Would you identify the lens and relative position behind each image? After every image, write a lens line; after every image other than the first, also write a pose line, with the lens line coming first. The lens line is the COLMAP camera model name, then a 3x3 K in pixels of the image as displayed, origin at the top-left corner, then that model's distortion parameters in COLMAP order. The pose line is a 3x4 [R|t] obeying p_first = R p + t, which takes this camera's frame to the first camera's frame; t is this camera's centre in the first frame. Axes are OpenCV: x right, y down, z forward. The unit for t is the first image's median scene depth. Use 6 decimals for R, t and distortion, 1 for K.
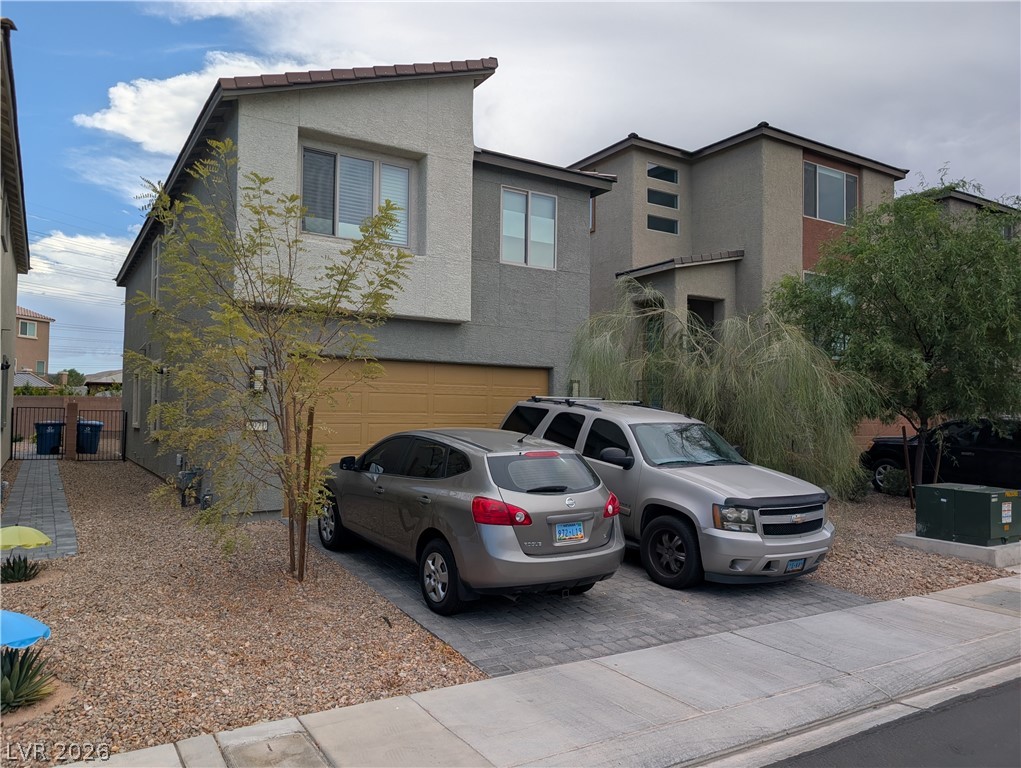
lens RADIAL K [[743.3, 0, 505.5], [0, 743.3, 385.6], [0, 0, 1]] dist [0.028126, -0.027030]
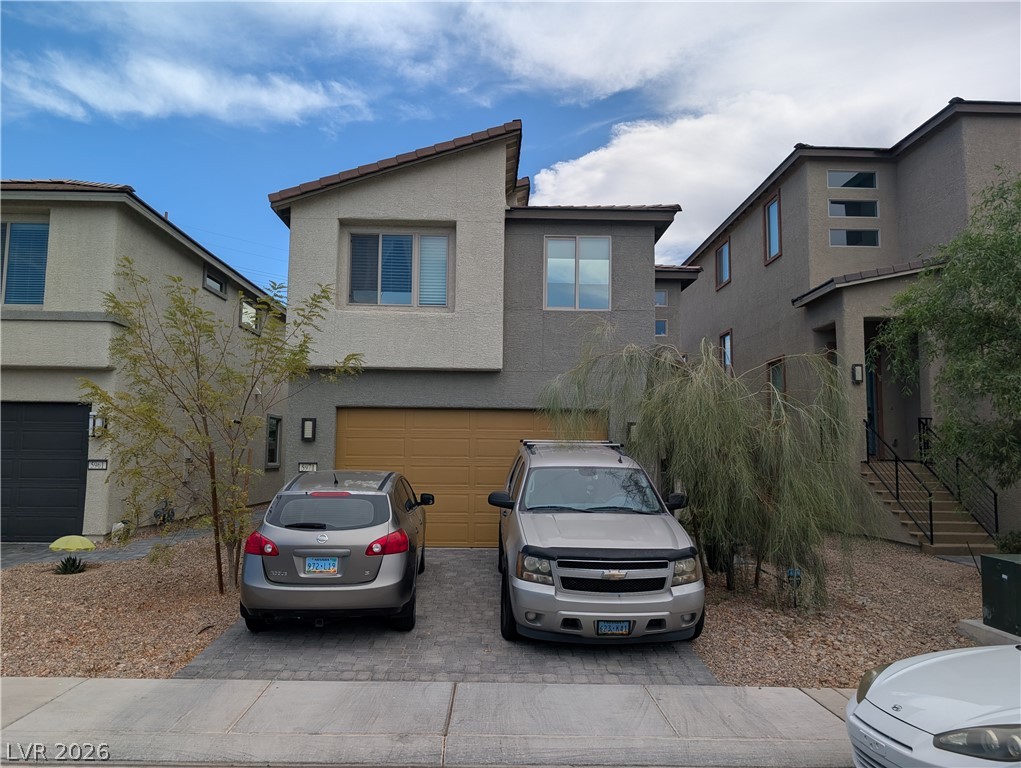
lens RADIAL K [[743.3, 0, 505.5], [0, 743.3, 385.6], [0, 0, 1]] dist [0.028126, -0.027030]
pose [[0.860400, -0.047429, -0.507407, 0.802411], [0.017413, 0.997814, -0.063742, 0.006166], [0.509321, 0.046008, 0.859346, 0.165147]]
